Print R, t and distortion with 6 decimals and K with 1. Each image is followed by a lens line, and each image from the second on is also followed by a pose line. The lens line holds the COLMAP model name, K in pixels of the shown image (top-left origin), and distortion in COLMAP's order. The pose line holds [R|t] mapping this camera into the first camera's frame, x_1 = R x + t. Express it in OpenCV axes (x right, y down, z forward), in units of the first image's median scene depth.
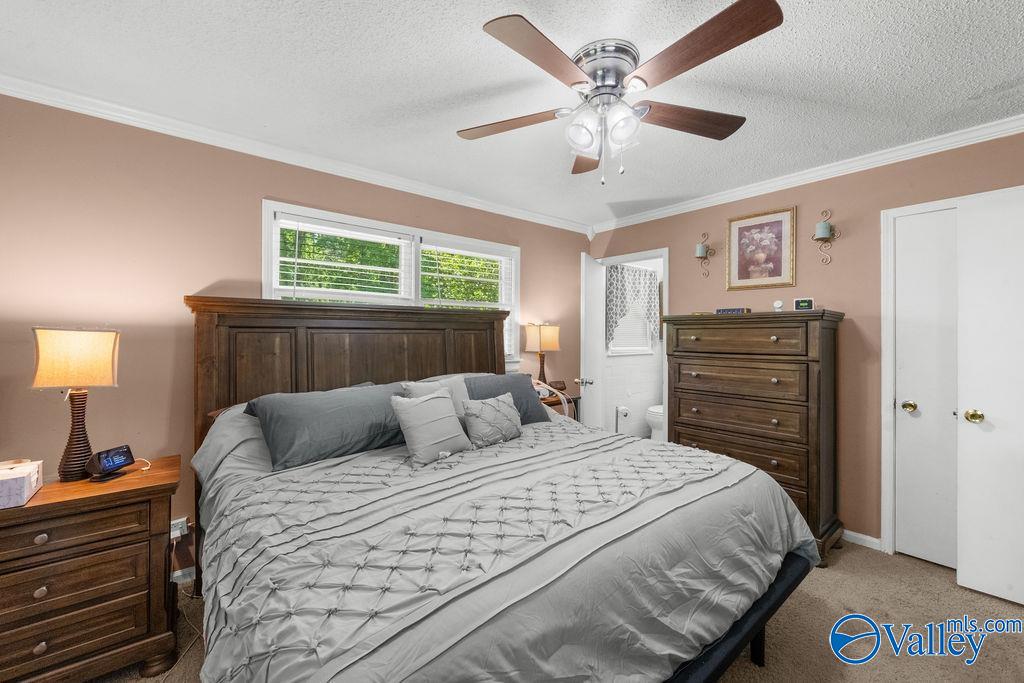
lens RADIAL K [[410.1, 0, 510.5], [0, 410.1, 339.6], [0, 0, 1]] dist [-0.001096, -0.000927]
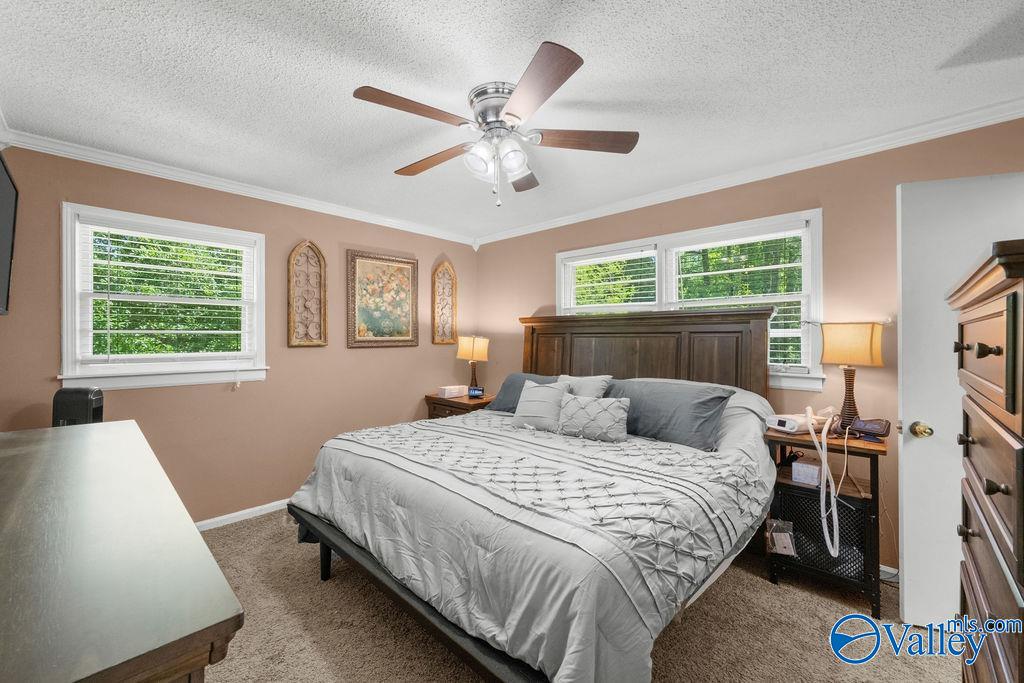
lens RADIAL K [[410.1, 0, 510.6], [0, 410.1, 338.6], [0, 0, 1]] dist [-0.001096, -0.000927]
pose [[0.112555, -0.000999, -0.993645, 0.826224], [-0.012566, 0.999918, -0.002429, -0.004304], [0.993566, 0.012760, 0.112533, 0.550846]]
